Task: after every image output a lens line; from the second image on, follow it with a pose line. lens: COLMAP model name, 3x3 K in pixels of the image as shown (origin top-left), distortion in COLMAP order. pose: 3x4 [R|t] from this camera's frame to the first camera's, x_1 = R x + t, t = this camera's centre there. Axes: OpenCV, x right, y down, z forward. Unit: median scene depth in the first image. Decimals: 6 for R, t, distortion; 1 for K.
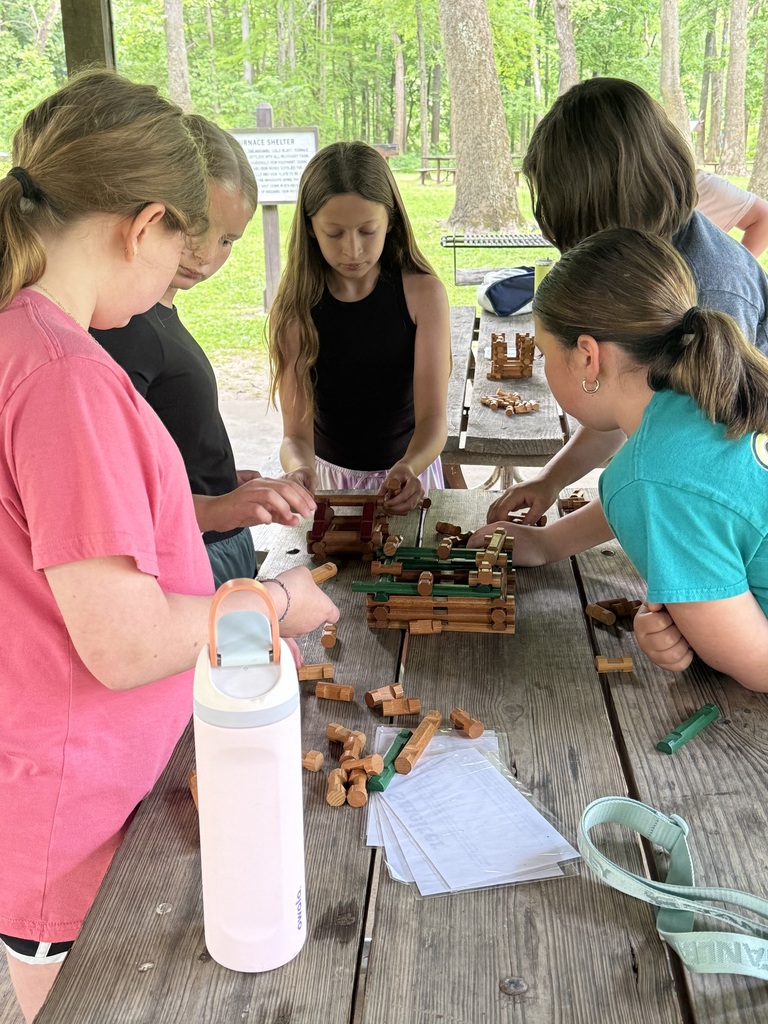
lens RADIAL K [[1228.9, 0, 384.0], [0, 1228.9, 512.0], [0, 0, 1]] dist [0.067940, -0.009220]
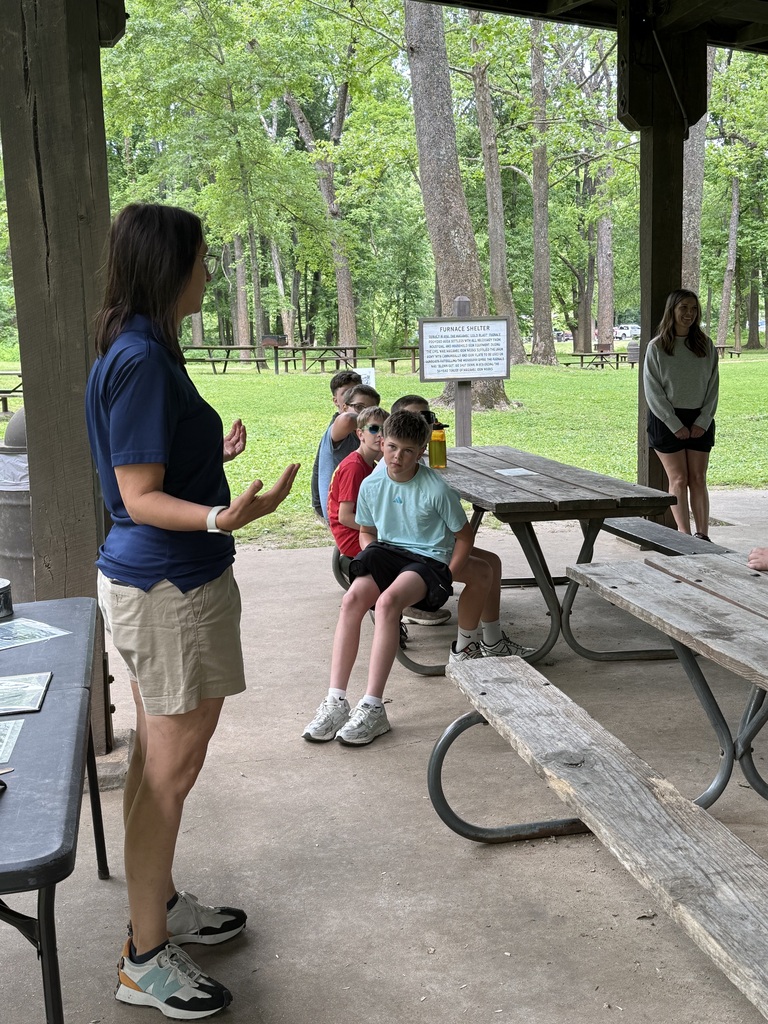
lens RADIAL K [[1283.1, 0, 384.0], [0, 1283.1, 512.0], [0, 0, 1]] dist [0.016512, 0.008028]
pose [[0.966975, -0.033487, 0.252663, -0.369583], [0.071979, 0.986858, -0.144676, 0.029714], [-0.244497, 0.158085, 0.956677, -0.079105]]
